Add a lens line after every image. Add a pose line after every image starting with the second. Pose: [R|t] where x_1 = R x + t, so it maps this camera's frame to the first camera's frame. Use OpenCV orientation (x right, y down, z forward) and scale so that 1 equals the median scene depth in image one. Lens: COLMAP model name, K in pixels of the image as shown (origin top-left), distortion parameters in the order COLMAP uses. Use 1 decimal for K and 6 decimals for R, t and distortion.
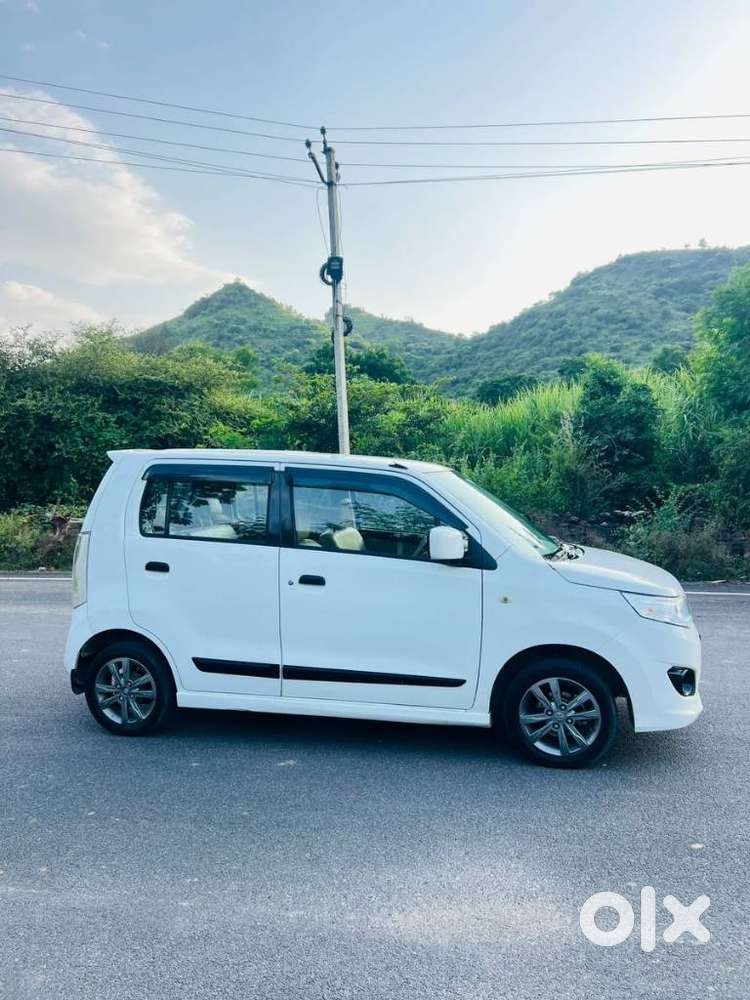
lens RADIAL K [[754.9, 0, 369.1], [0, 754.9, 499.2], [0, 0, 1]] dist [0.032394, -0.044092]
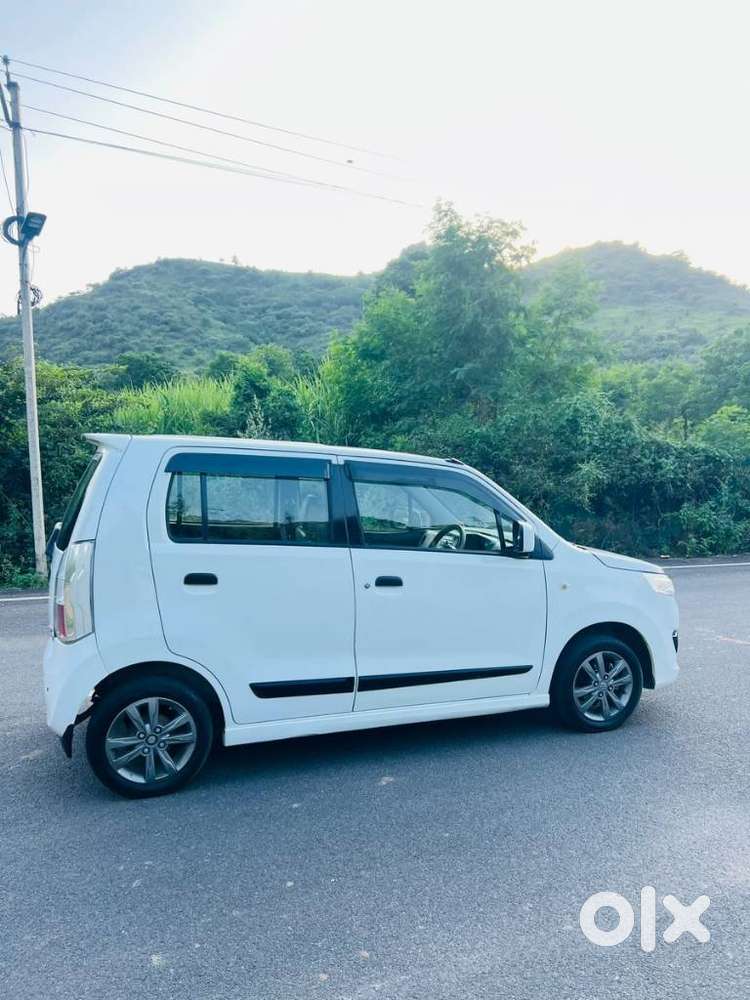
lens RADIAL K [[754.9, 0, 387.3], [0, 754.9, 500.4], [0, 0, 1]] dist [0.032394, -0.044092]
pose [[0.826991, -0.006844, 0.562173, -0.564601], [0.006057, 0.999976, 0.003265, 0.003241], [-0.562182, 0.000705, 0.827013, 0.212396]]
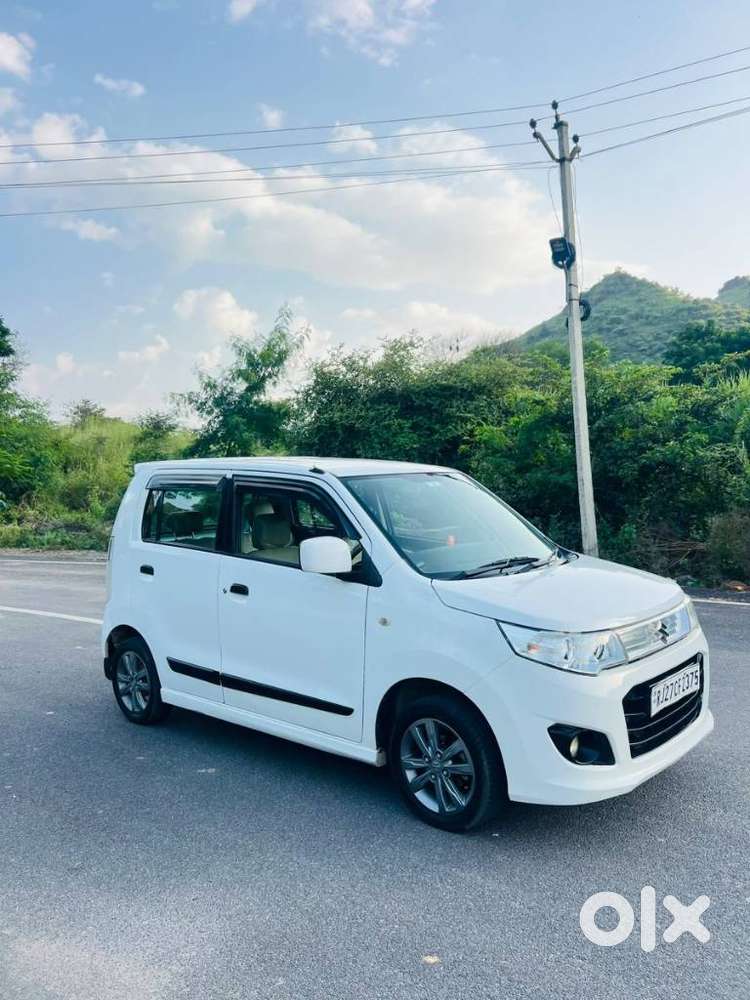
lens RADIAL K [[754.9, 0, 375.8], [0, 754.9, 502.5], [0, 0, 1]] dist [0.032394, -0.044092]
pose [[0.879882, -0.010071, -0.475086, 0.514692], [0.013263, 0.999906, 0.003367, -0.006397], [0.475007, -0.009264, 0.879933, 0.205004]]
